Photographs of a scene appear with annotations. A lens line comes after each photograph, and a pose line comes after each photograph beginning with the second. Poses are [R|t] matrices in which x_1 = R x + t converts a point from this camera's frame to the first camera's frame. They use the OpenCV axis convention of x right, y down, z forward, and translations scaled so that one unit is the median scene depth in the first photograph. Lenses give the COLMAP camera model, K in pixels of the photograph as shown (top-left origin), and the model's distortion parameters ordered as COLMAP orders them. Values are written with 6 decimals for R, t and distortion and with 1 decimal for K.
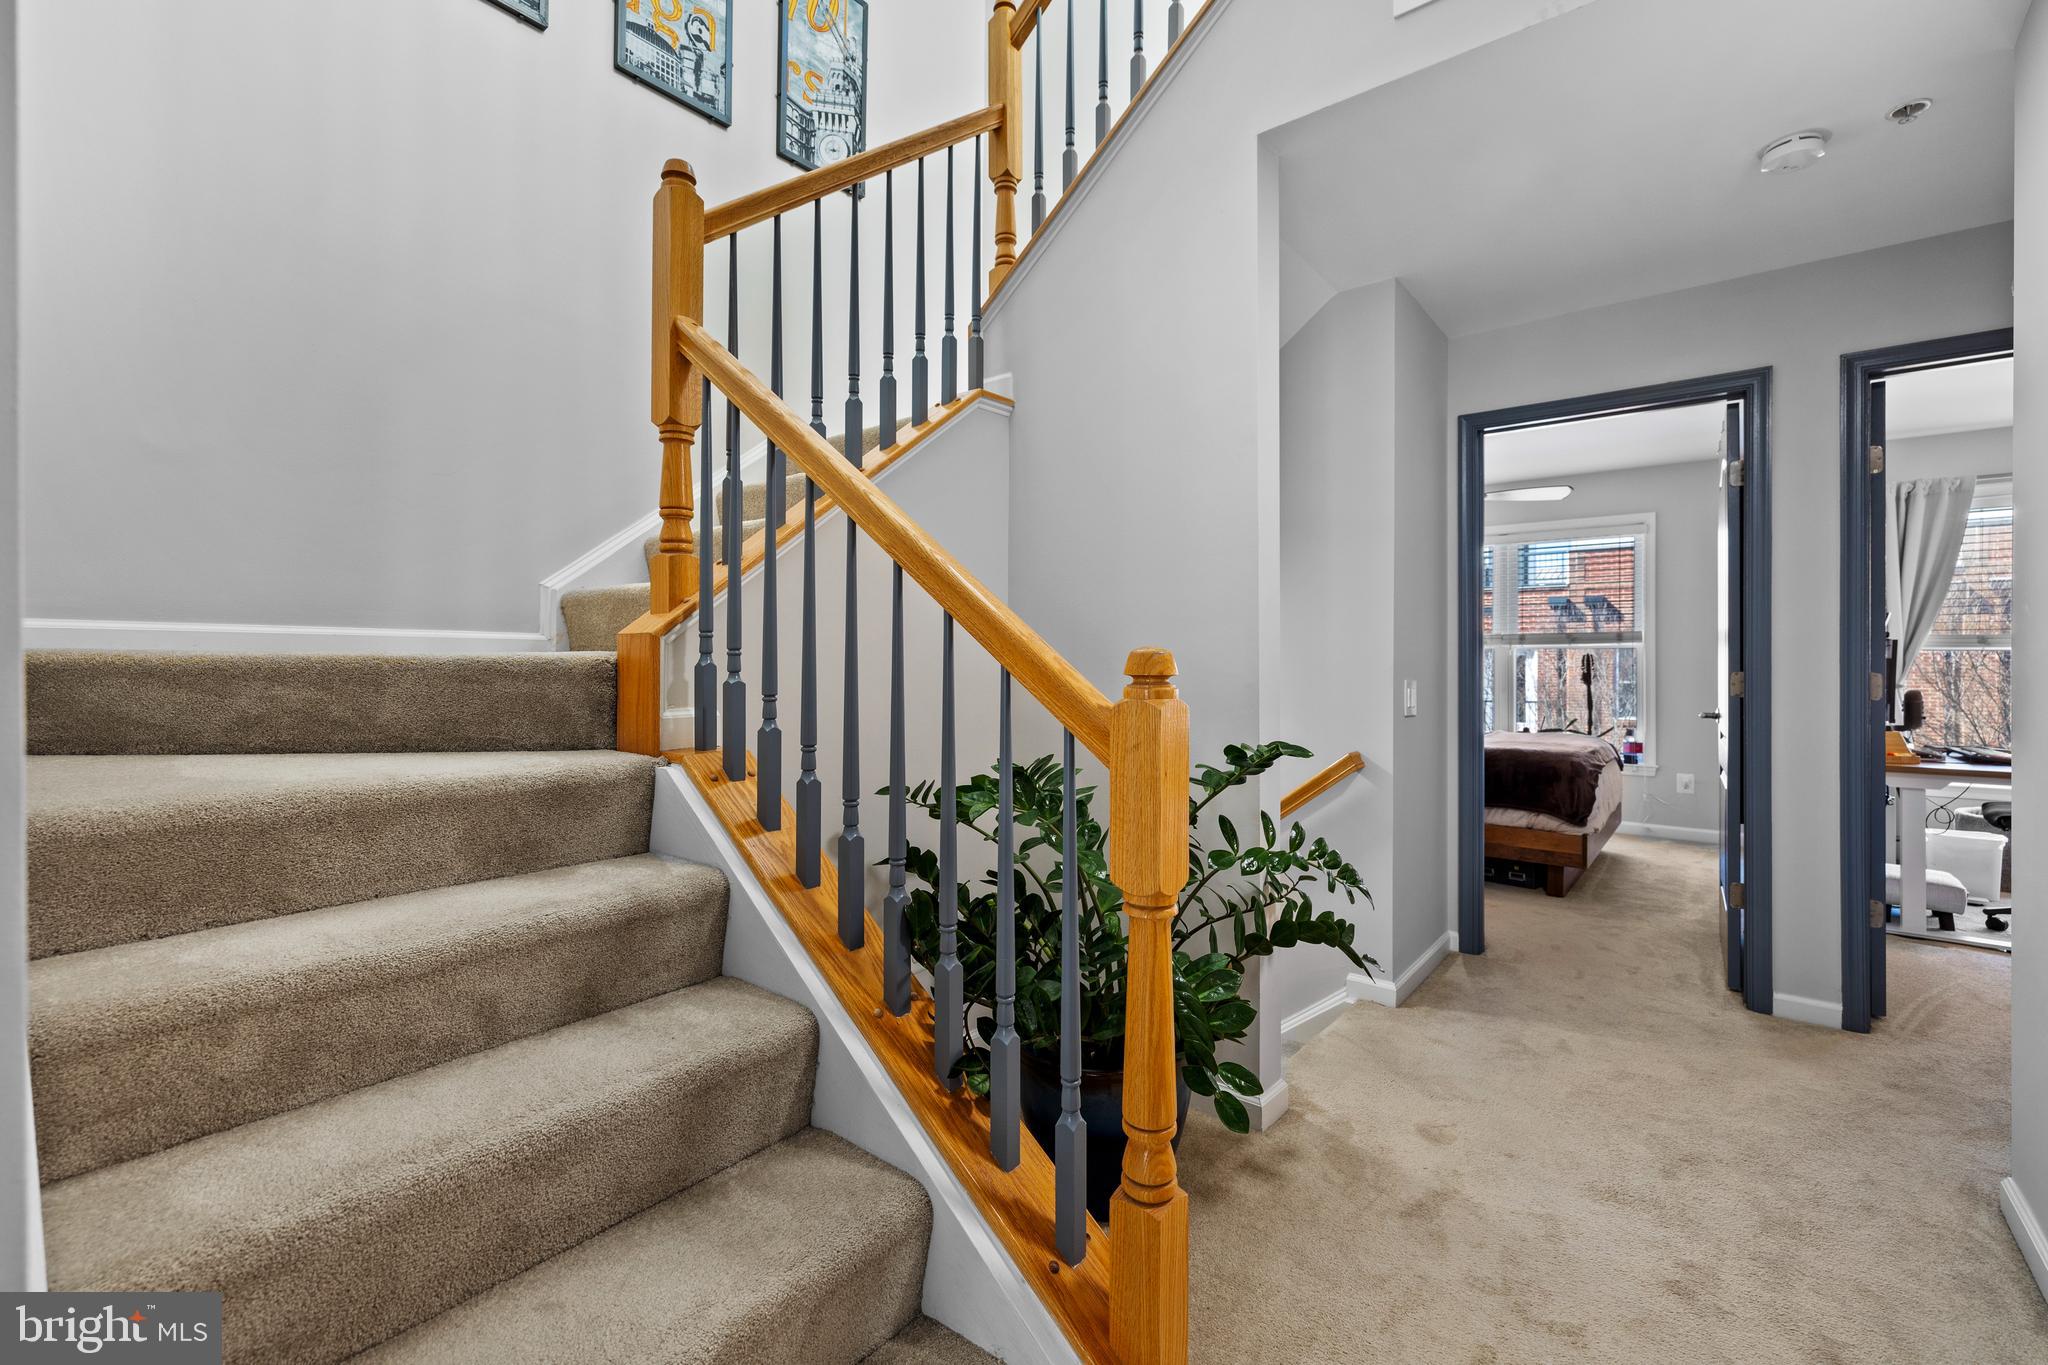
lens RADIAL K [[875.2, 0, 1023.6], [0, 875.2, 670.4], [0, 0, 1]] dist [-0.002616, -0.000033]
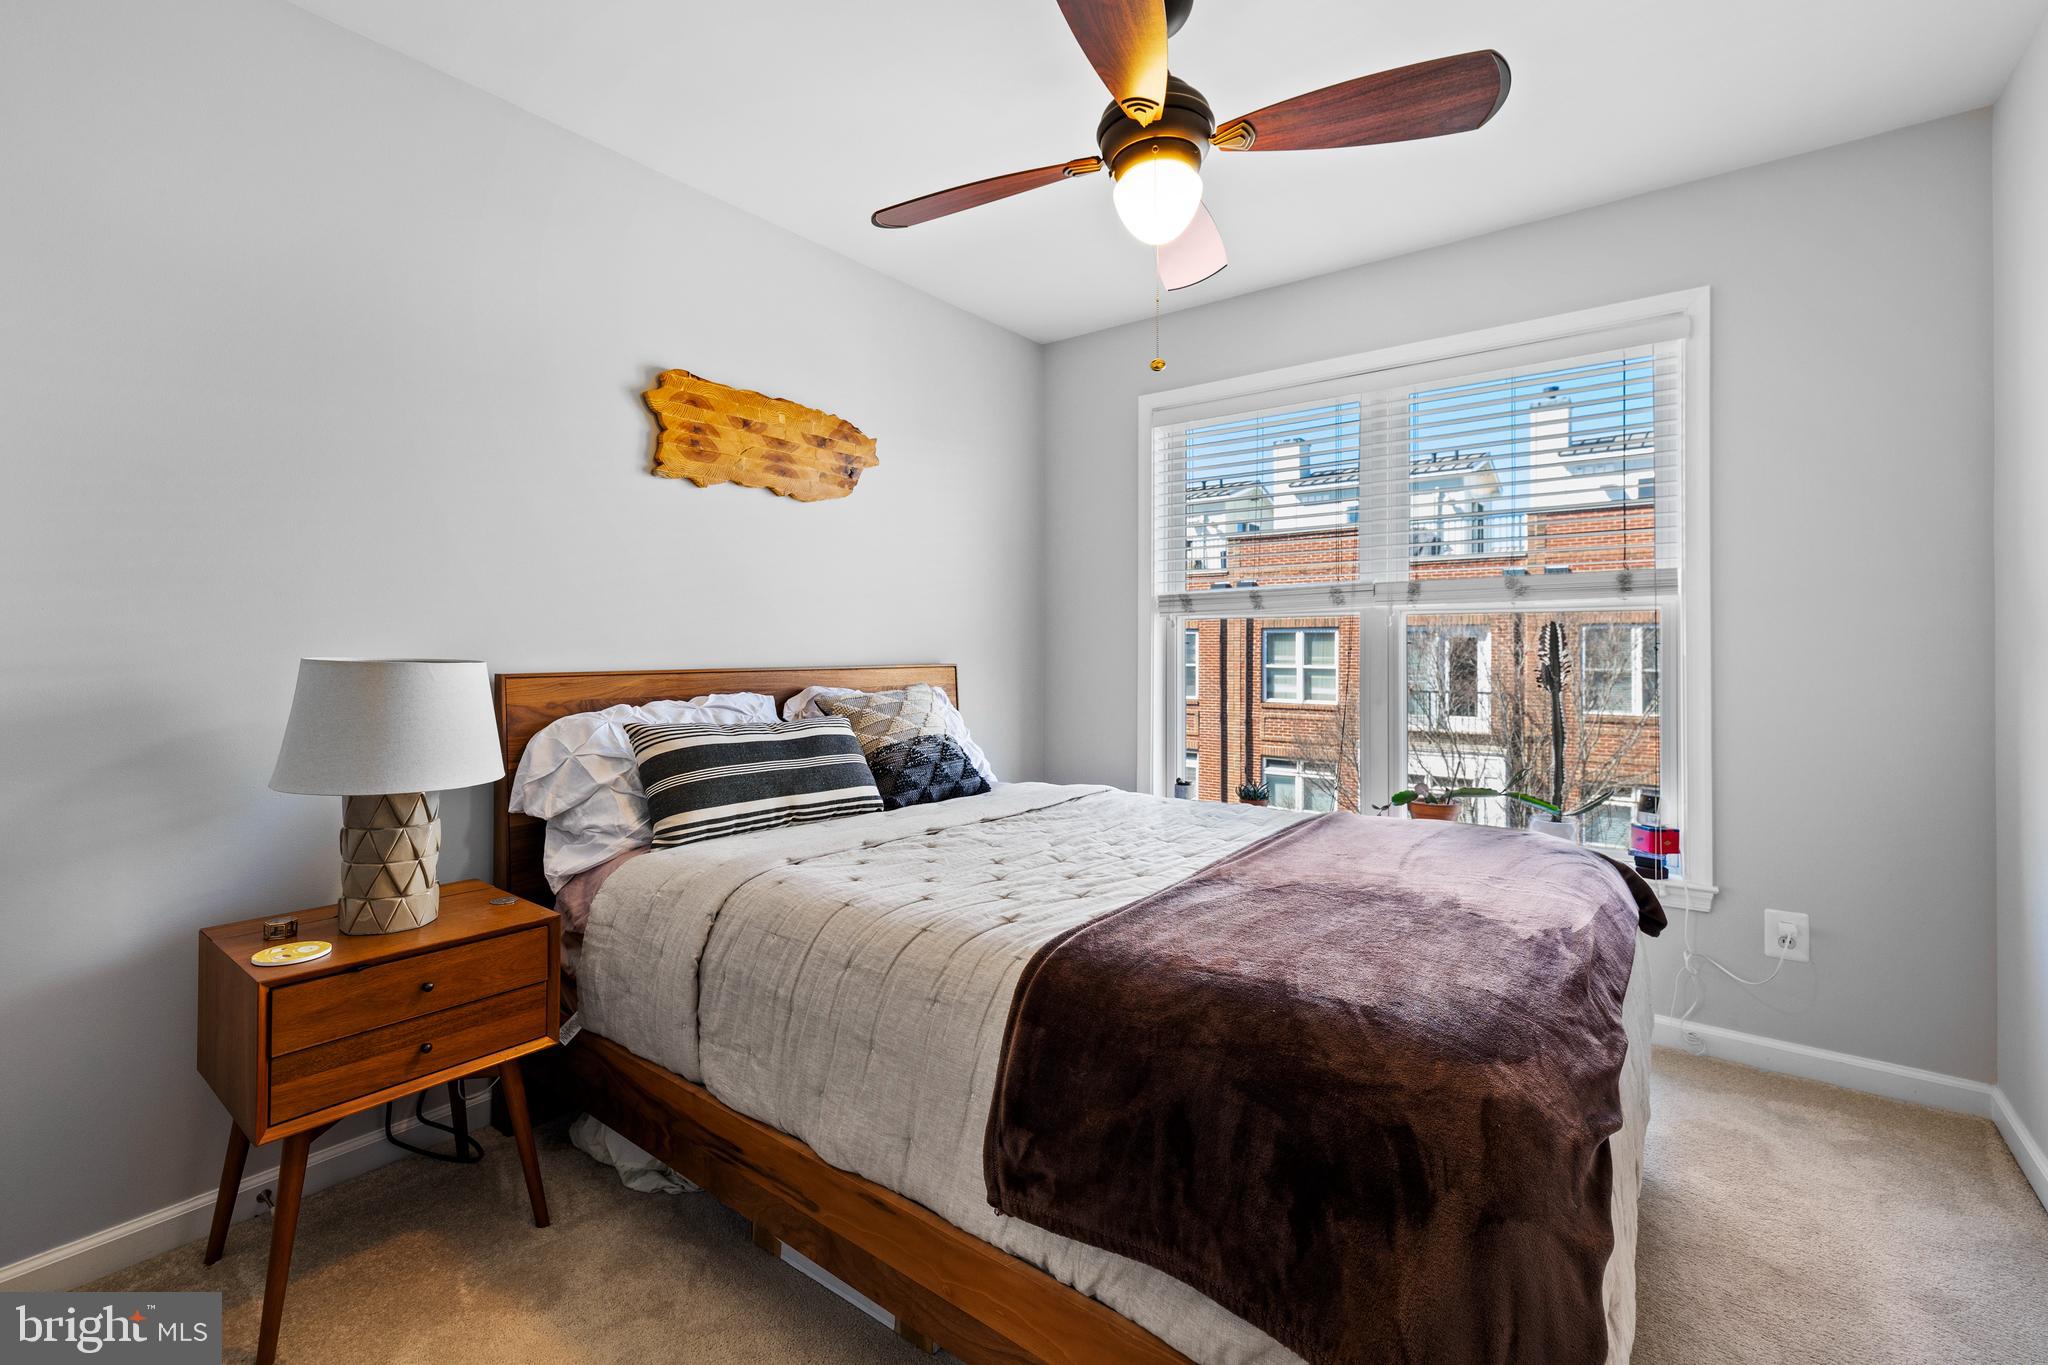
lens RADIAL K [[875.2, 0, 1041.3], [0, 875.2, 651.3], [0, 0, 1]] dist [-0.002616, -0.000033]
pose [[0.998908, -0.004785, 0.046469, 0.138007], [0.005071, 0.999969, -0.006038, -0.001335], [-0.046439, 0.006267, 0.998901, 0.214953]]
